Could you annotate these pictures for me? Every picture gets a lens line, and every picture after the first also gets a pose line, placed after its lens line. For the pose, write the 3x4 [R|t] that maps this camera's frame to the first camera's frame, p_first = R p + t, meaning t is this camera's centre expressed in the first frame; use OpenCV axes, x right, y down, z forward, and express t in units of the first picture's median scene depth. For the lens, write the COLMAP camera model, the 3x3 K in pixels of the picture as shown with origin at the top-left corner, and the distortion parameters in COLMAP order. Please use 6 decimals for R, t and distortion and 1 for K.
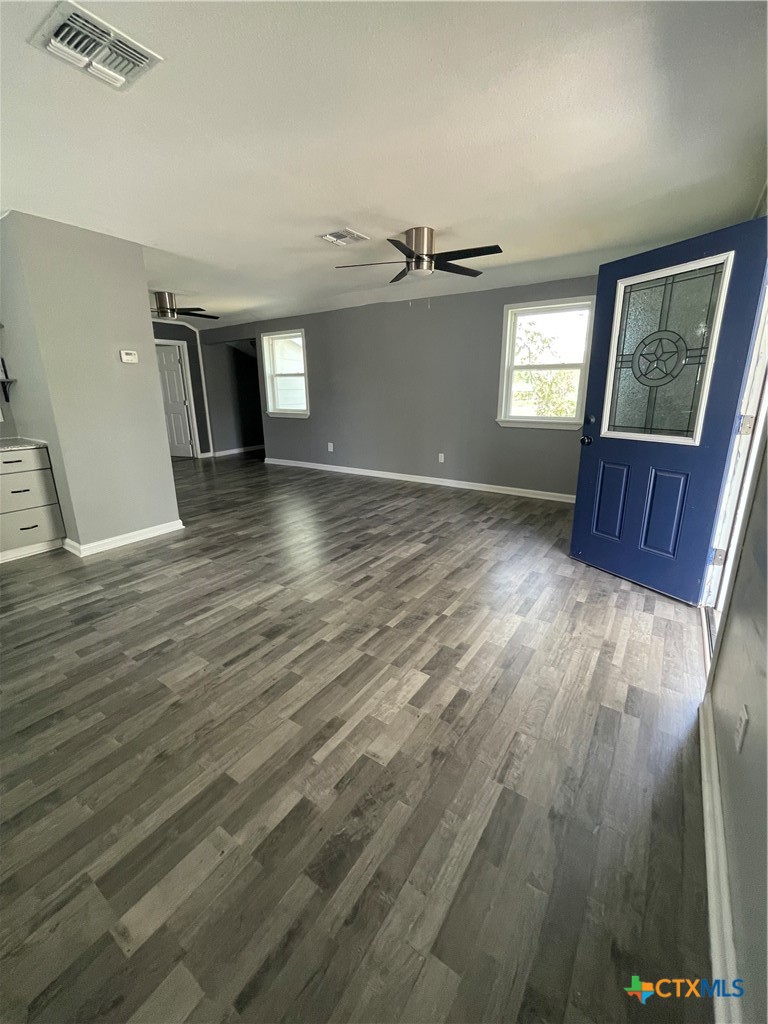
lens RADIAL K [[416.3, 0, 375.8], [0, 416.3, 504.4], [0, 0, 1]] dist [-0.010700, 0.002348]
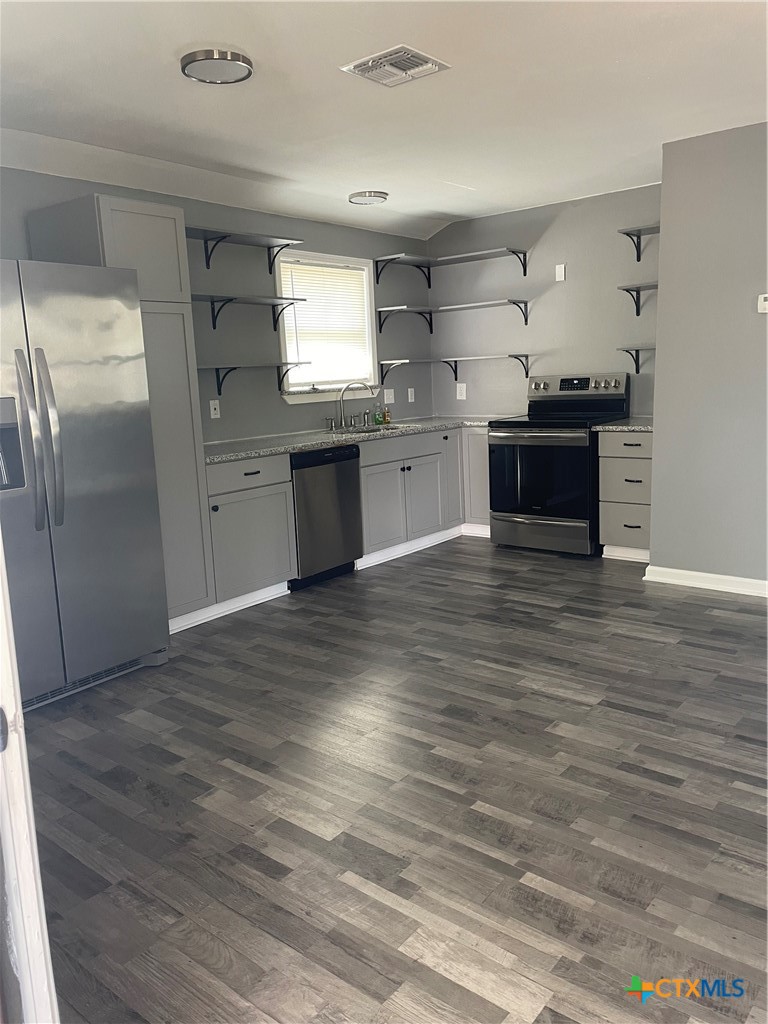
lens RADIAL K [[773.4, 0, 381.2], [0, 773.4, 508.0], [0, 0, 1]] dist [0.062440, -0.071526]
pose [[-0.073775, 0.192287, -0.978562, 0.968165], [-0.227446, 0.952131, 0.204241, -0.253500], [0.970992, 0.237638, -0.026509, 0.832060]]
